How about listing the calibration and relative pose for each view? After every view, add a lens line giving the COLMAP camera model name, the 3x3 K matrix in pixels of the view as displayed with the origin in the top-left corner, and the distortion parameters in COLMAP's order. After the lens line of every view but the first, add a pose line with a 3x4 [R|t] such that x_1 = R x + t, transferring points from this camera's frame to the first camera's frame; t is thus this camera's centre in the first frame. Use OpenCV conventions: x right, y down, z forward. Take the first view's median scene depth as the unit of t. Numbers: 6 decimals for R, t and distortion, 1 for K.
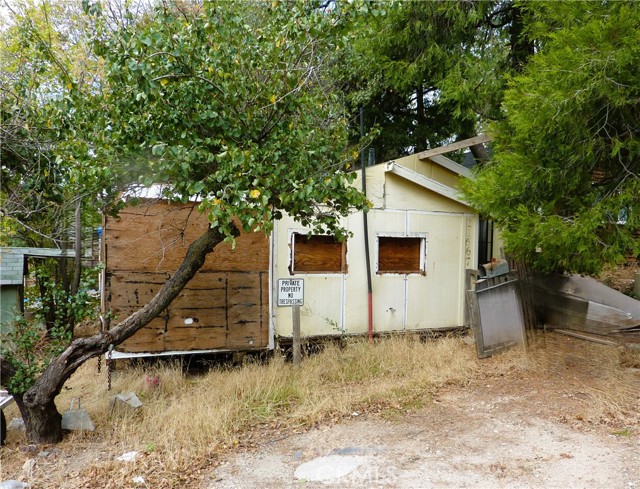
lens RADIAL K [[535.2, 0, 320.0], [0, 535.2, 244.5], [0, 0, 1]] dist [-0.015929, -0.005604]
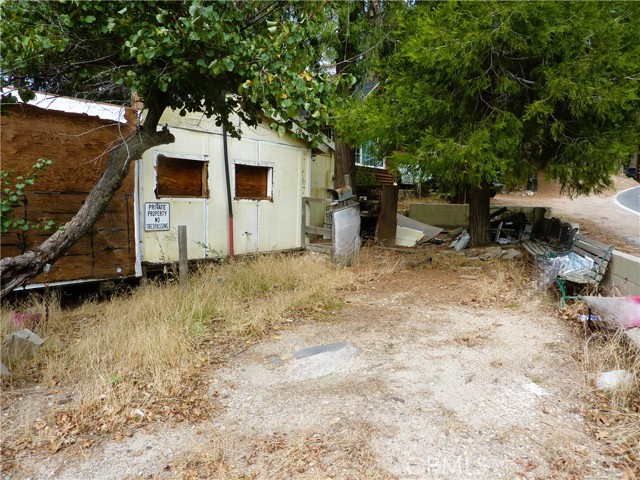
lens RADIAL K [[476.3, 0, 318.0], [0, 476.3, 237.3], [0, 0, 1]] dist [-0.023109, 0.004511]
pose [[0.880228, -0.032459, 0.473439, -0.208732], [-0.013291, 0.995580, 0.092968, 0.043272], [-0.474365, -0.088126, 0.875906, 0.110201]]
